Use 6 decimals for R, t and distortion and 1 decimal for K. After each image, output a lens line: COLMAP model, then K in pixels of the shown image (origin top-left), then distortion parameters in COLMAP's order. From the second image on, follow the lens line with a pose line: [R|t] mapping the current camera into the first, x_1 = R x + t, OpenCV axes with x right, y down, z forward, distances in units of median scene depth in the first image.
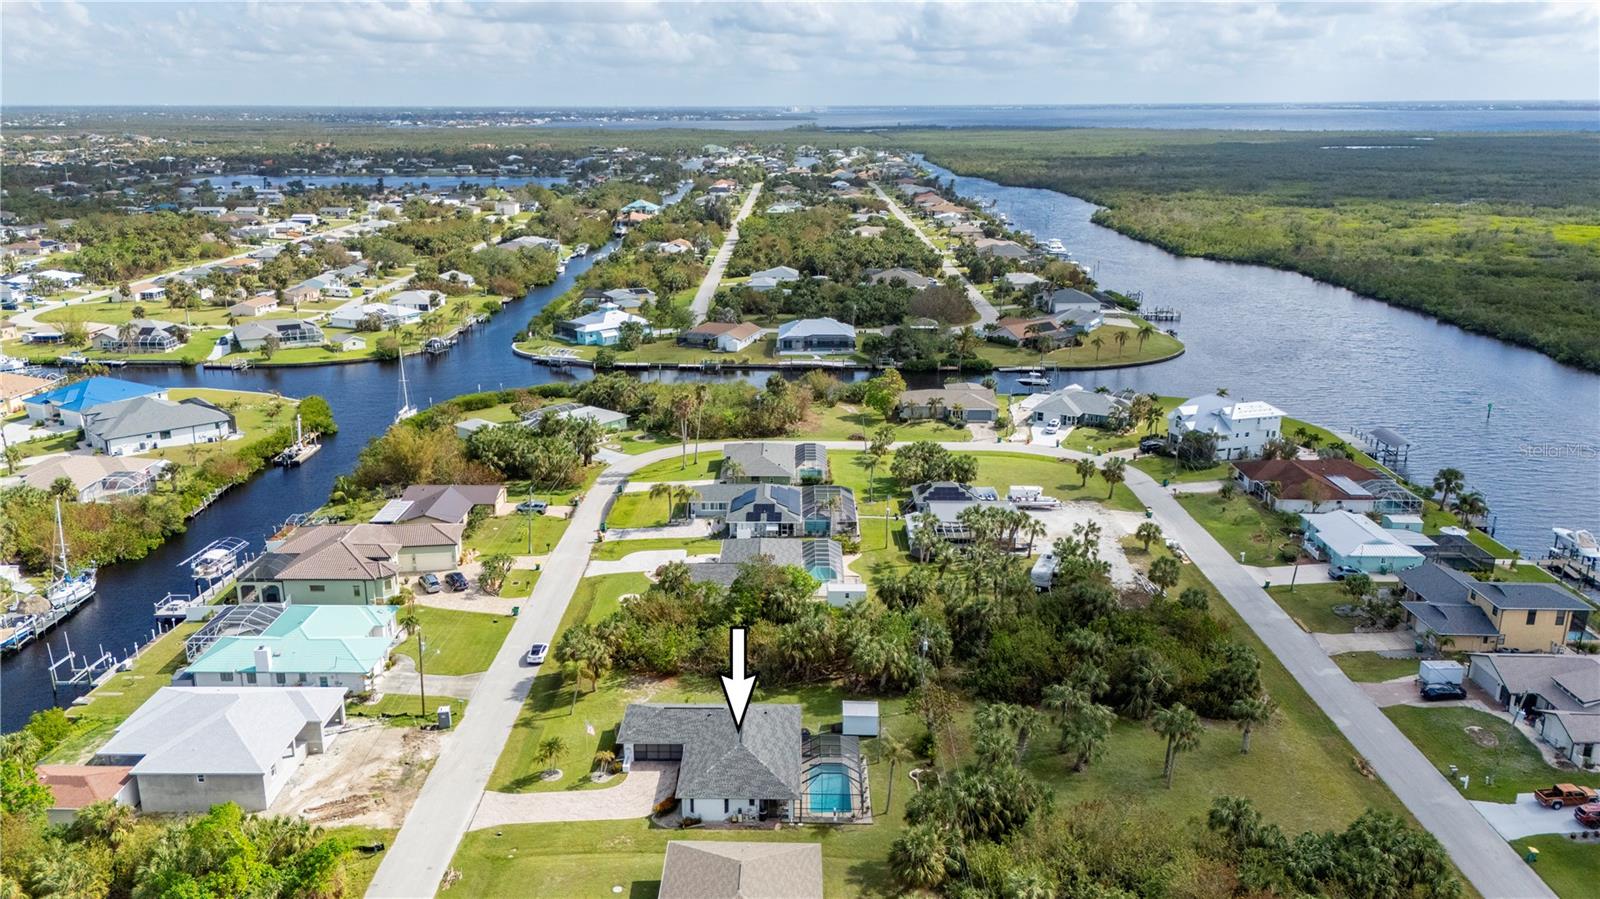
lens RADIAL K [[1206.4, 0, 787.9], [0, 1206.4, 446.1], [0, 0, 1]] dist [0.044276, -0.030908]
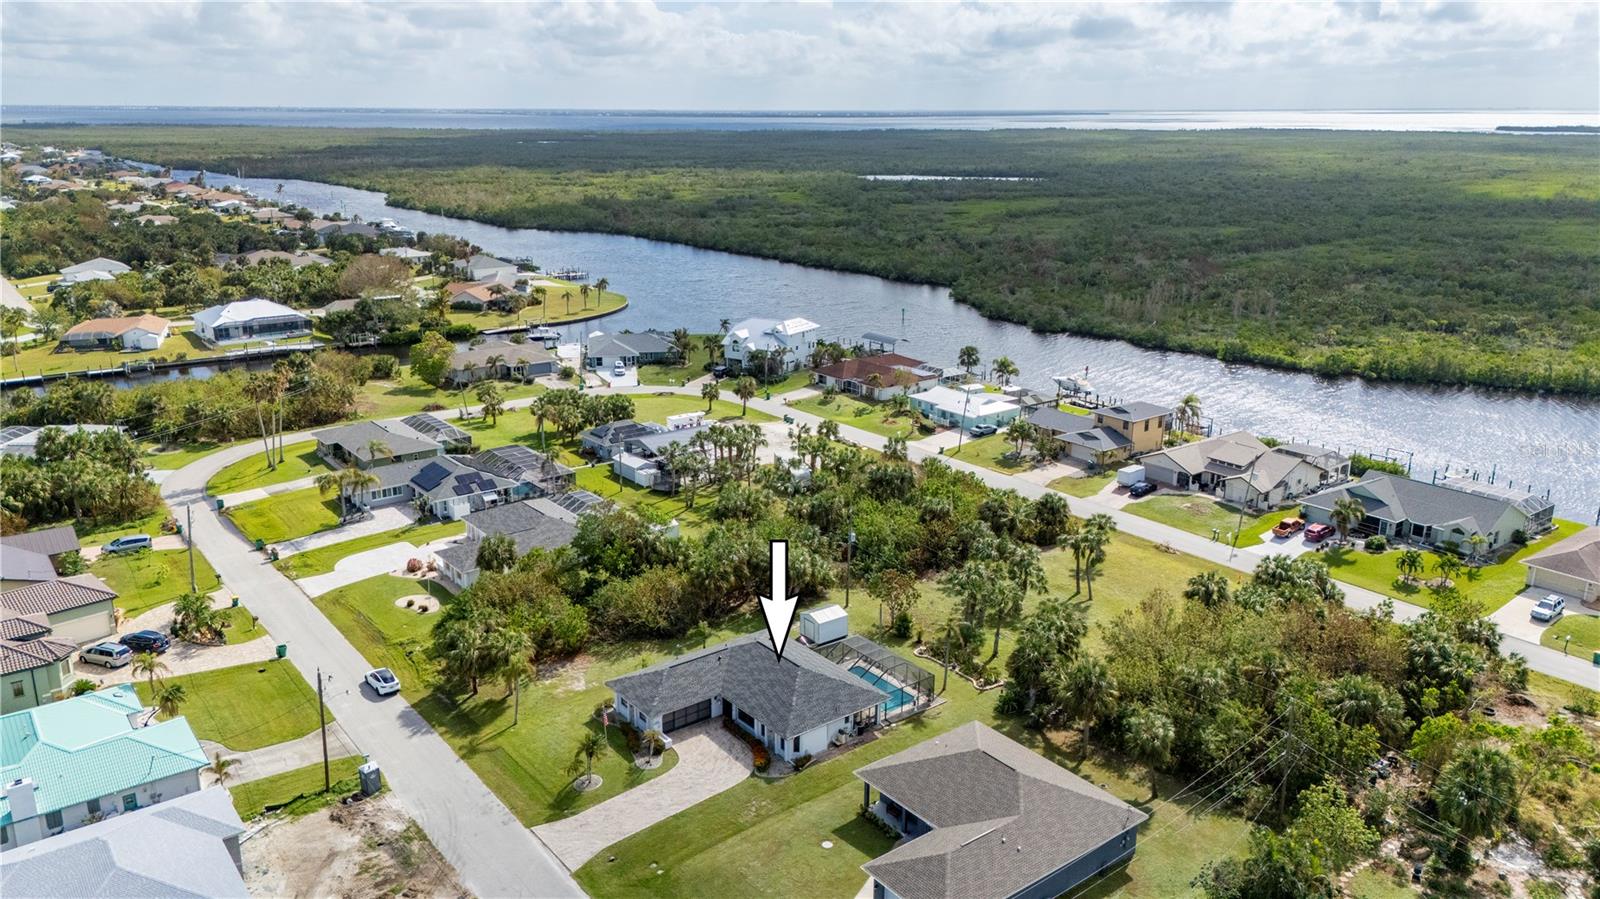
lens RADIAL K [[1162.3, 0, 797.8], [0, 1162.3, 451.8], [0, 0, 1]] dist [0.023396, -0.015479]
pose [[0.769252, -0.171543, 0.615487, -0.322395], [0.167228, 0.983761, 0.065179, 0.016514], [-0.616673, 0.052788, 0.785447, 0.179294]]
